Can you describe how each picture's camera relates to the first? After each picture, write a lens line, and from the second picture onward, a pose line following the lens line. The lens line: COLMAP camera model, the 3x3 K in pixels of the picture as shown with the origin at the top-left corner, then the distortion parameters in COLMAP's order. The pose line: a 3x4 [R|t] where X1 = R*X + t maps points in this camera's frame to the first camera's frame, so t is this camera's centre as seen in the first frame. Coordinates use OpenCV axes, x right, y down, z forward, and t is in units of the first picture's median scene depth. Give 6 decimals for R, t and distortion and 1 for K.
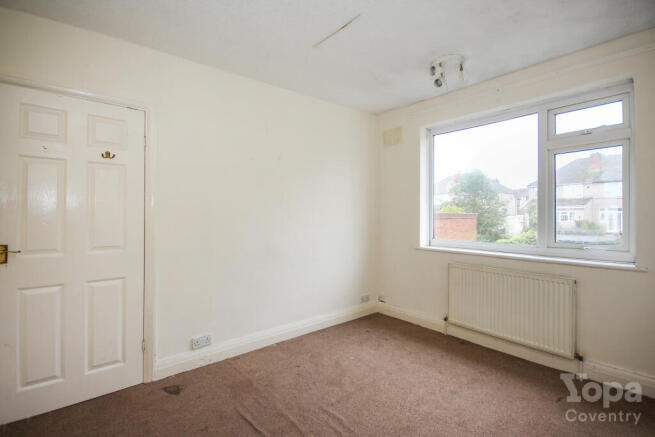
lens RADIAL K [[305.5, 0, 328.5], [0, 305.5, 218.1], [0, 0, 1]] dist [0.000156, -0.006350]
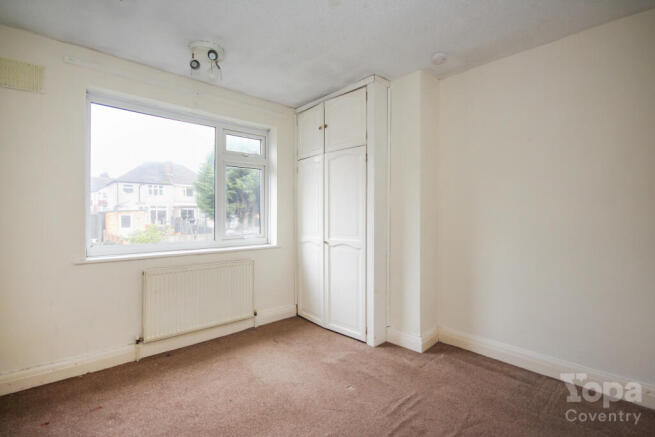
lens RADIAL K [[305.5, 0, 328.5], [0, 305.5, 218.1], [0, 0, 1]] dist [0.000156, -0.006350]
pose [[-0.056646, -0.008718, 0.998356, -0.519933], [0.009020, 0.999917, 0.009243, 0.000495], [-0.998354, 0.009529, -0.056563, 0.619425]]
